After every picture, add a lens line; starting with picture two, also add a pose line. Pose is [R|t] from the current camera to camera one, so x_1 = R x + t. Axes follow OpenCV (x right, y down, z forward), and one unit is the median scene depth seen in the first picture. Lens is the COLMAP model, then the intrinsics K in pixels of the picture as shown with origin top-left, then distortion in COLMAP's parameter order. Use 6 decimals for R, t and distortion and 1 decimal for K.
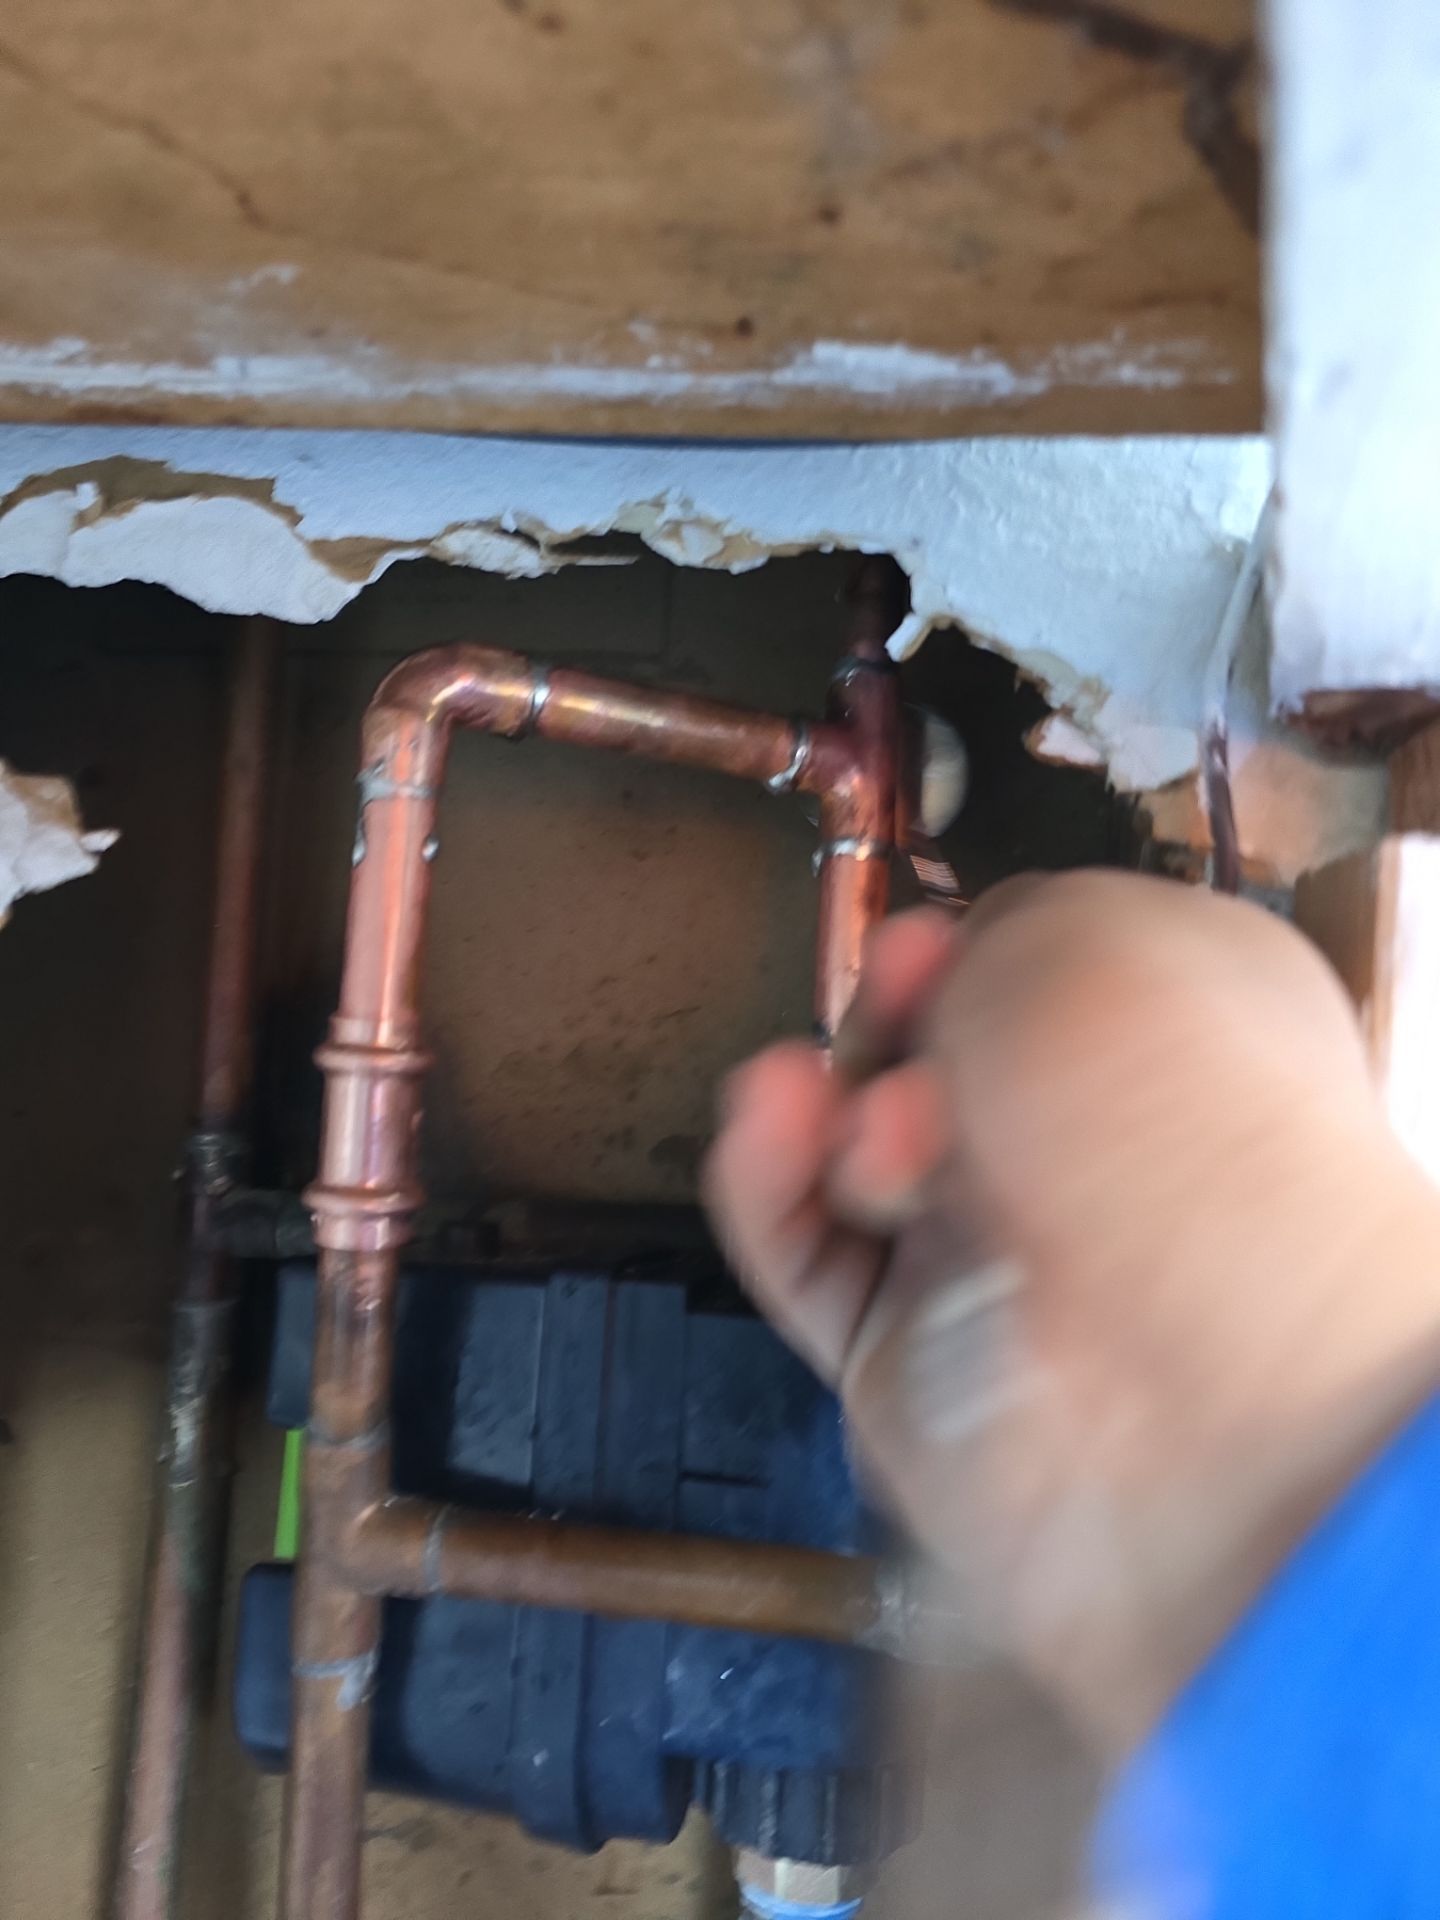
lens RADIAL K [[1368.7, 0, 744.5], [0, 1368.7, 968.3], [0, 0, 1]] dist [-0.001452, -0.005251]
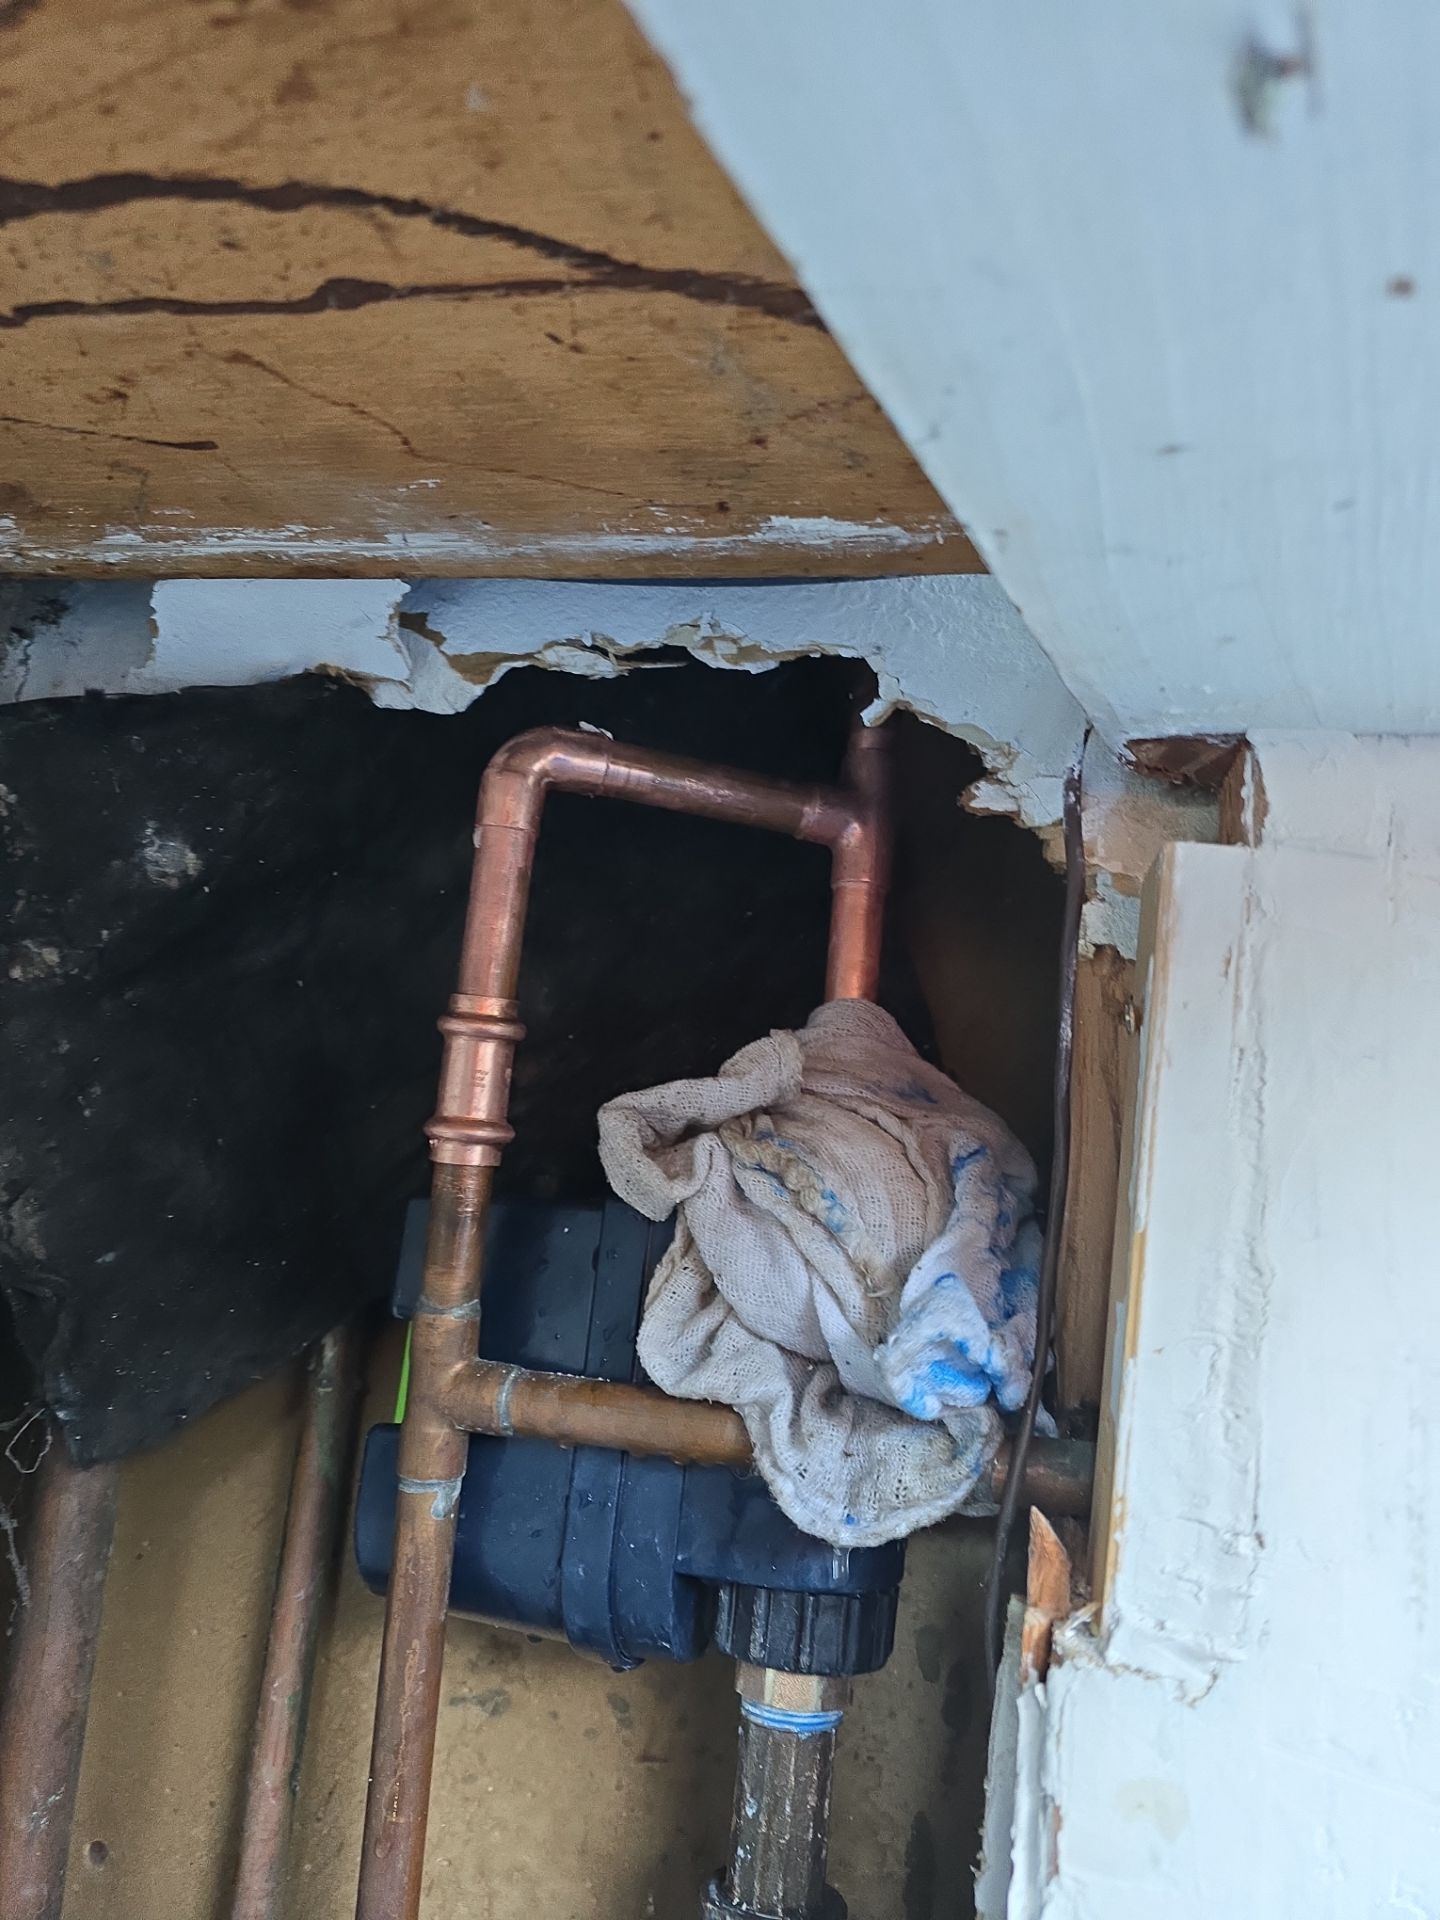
lens RADIAL K [[1354.8, 0, 723.7], [0, 1354.8, 954.7], [0, 0, 1]] dist [0.038473, -0.050878]
pose [[0.992525, 0.010617, -0.121582, 0.134233], [-0.022642, 0.994933, -0.097954, 0.122791], [0.119926, 0.099975, 0.987736, -0.312929]]
